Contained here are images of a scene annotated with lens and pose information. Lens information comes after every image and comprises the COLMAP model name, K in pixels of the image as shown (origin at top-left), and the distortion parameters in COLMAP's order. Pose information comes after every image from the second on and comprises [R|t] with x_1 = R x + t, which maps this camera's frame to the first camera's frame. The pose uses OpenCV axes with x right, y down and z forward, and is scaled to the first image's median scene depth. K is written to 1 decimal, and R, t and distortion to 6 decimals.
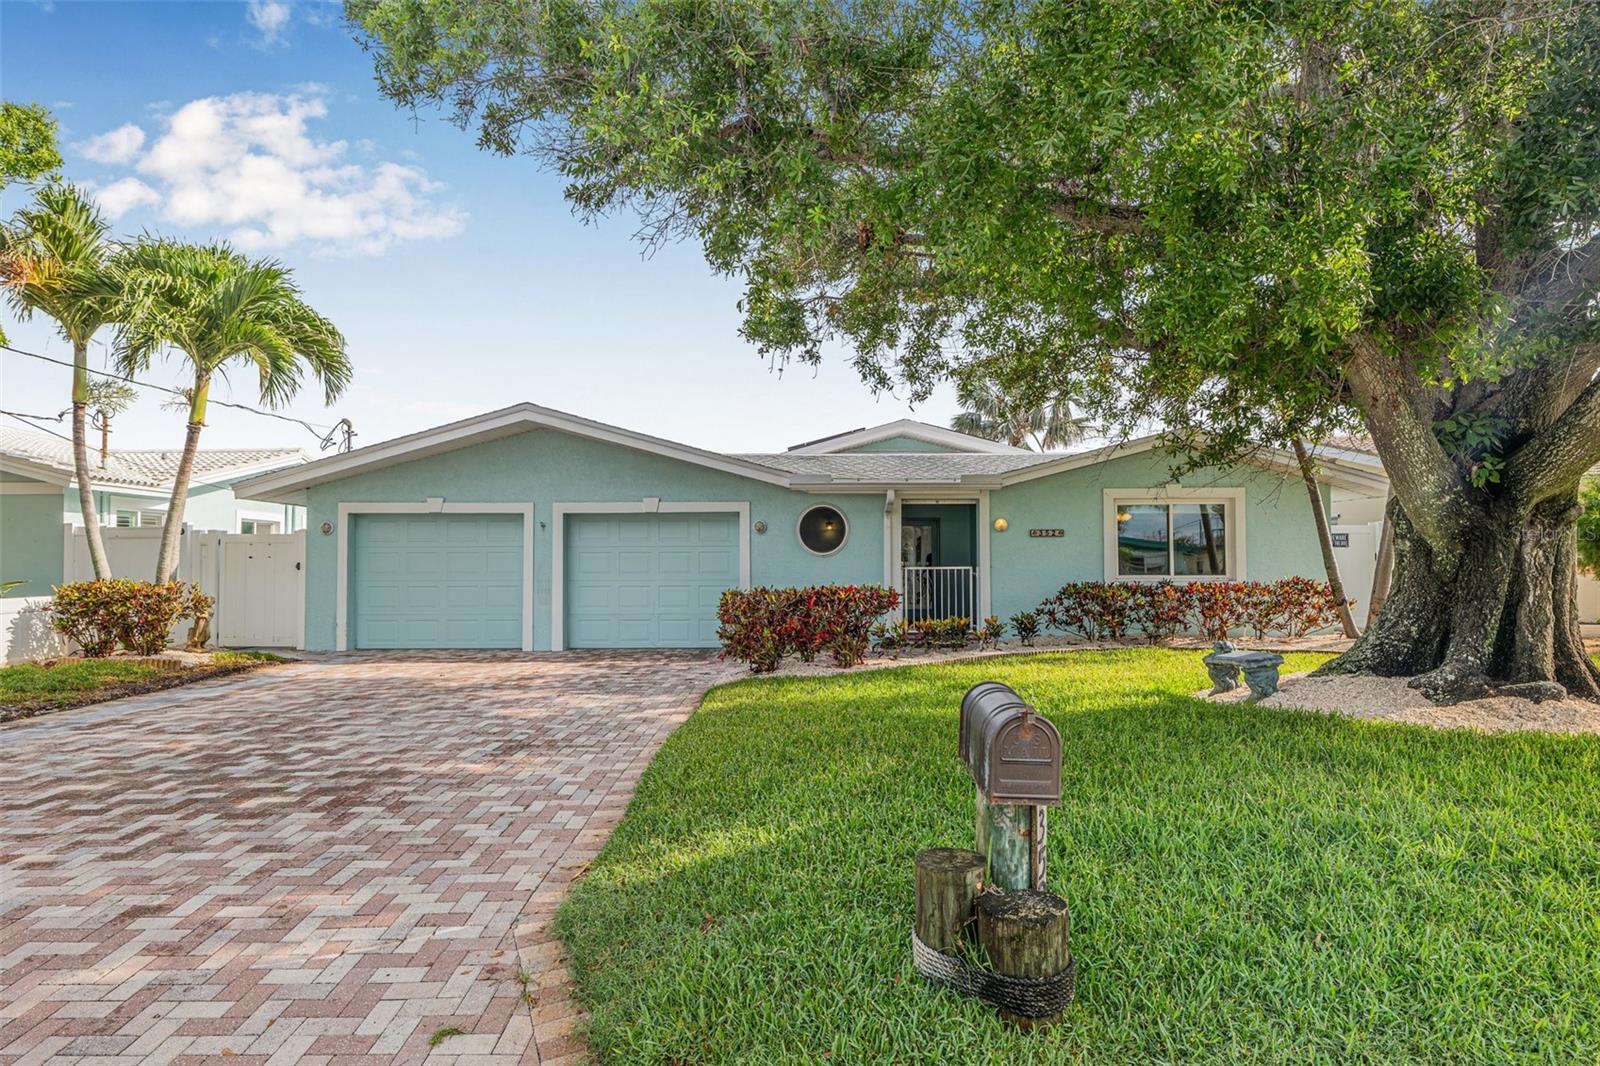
lens RADIAL K [[899.3, 0, 809.4], [0, 899.3, 537.7], [0, 0, 1]] dist [-0.000462, -0.001816]
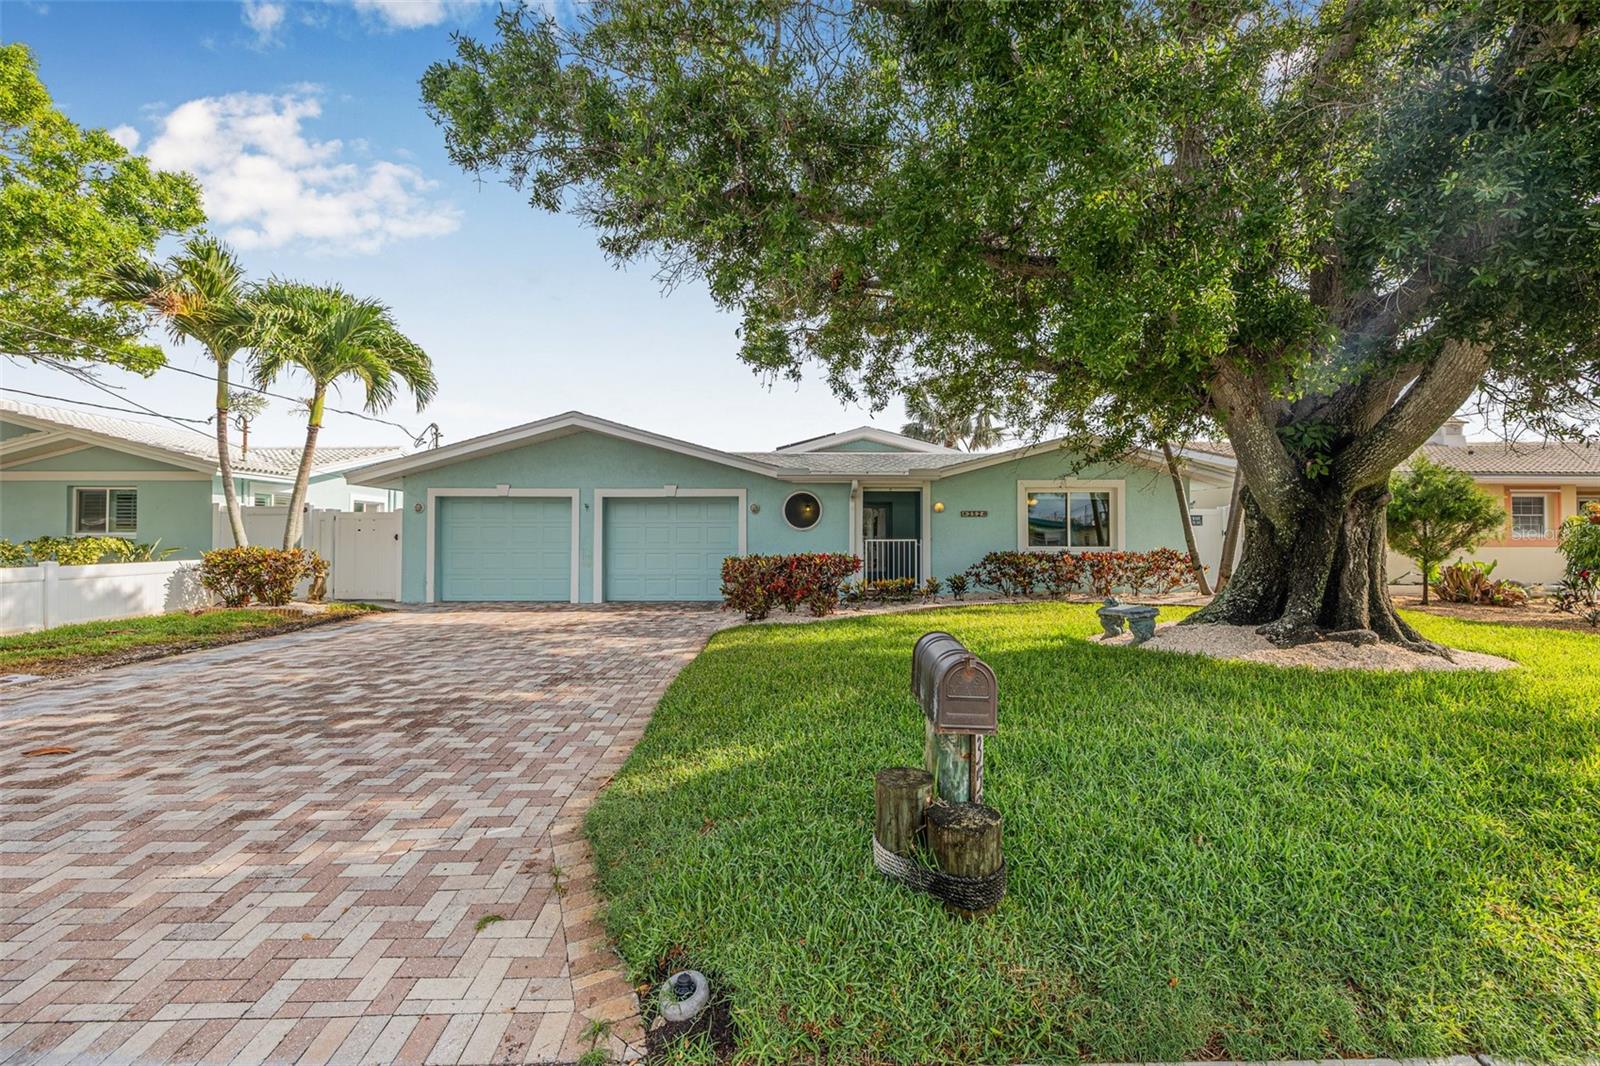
lens RADIAL K [[679.0, 0, 802.1], [0, 679.0, 524.6], [0, 0, 1]] dist [-0.001852, 0.001202]
pose [[0.999898, 0.003981, 0.013735, 0.001867], [-0.004123, 0.999938, 0.010316, 0.002715], [-0.013693, -0.010371, 0.999852, 0.039166]]
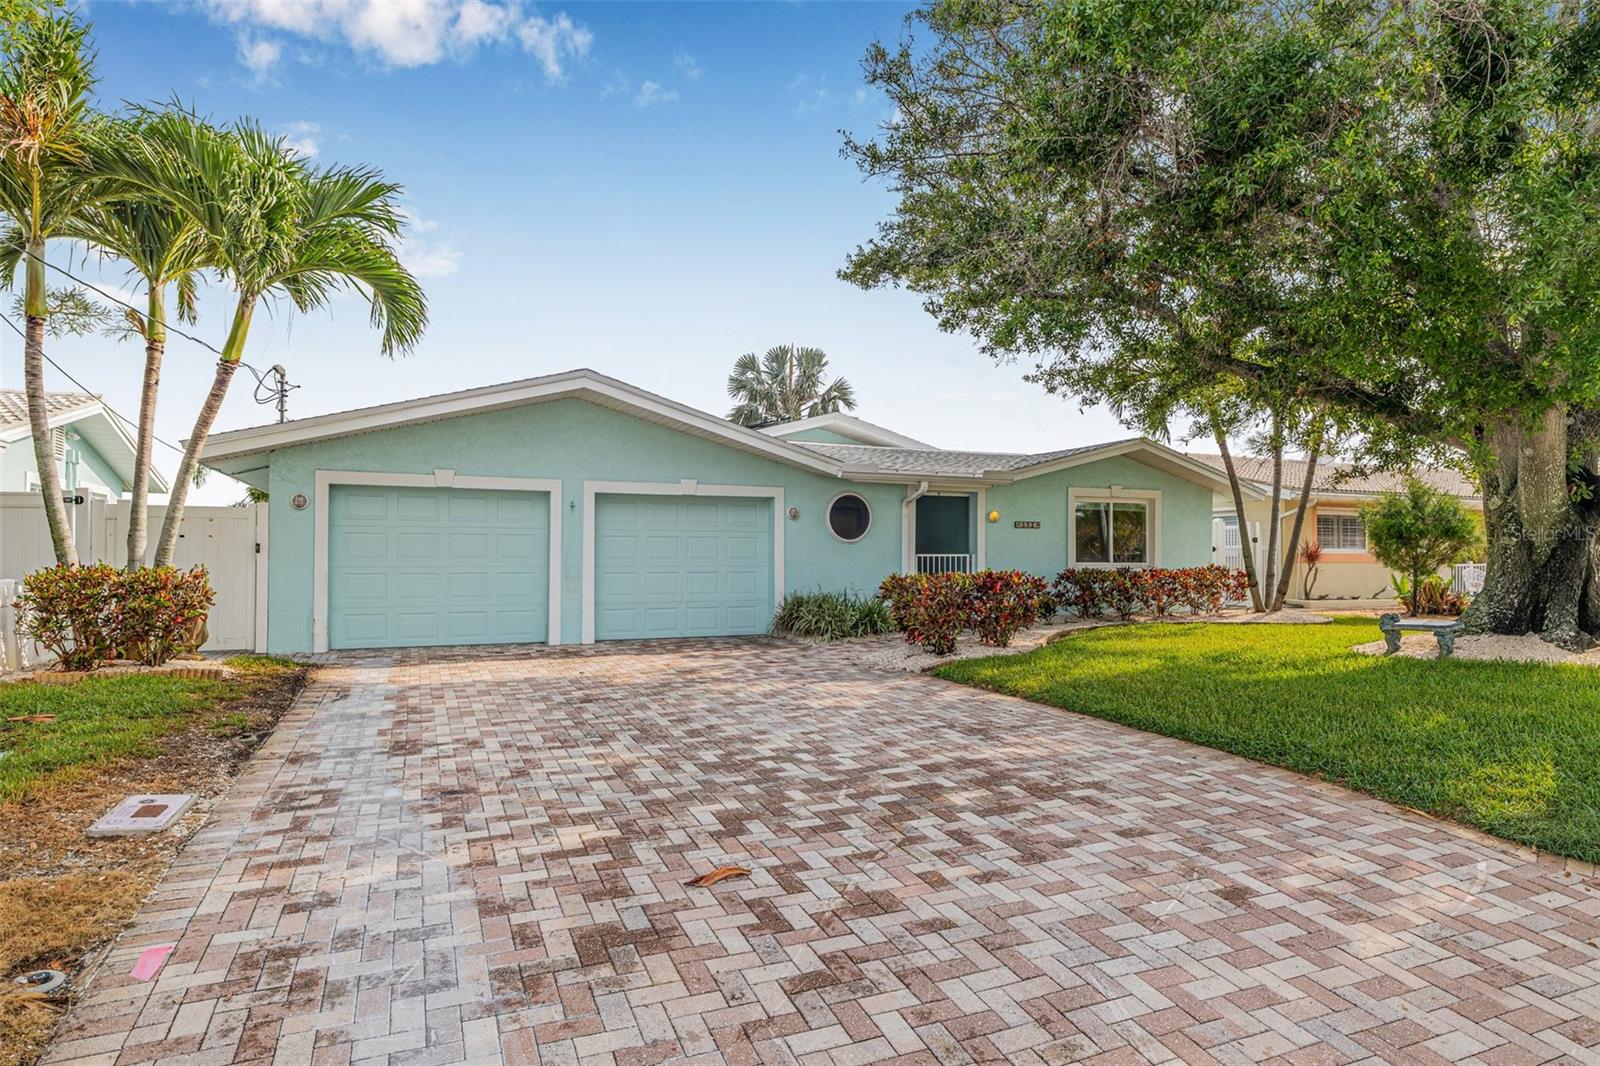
lens RADIAL K [[899.3, 0, 805.2], [0, 899.3, 527.7], [0, 0, 1]] dist [-0.000462, -0.001816]
pose [[0.917677, 0.018408, 0.396900, -0.990906], [-0.019662, 0.999806, -0.000910, 0.011497], [-0.396840, -0.006969, 0.917861, 0.170977]]
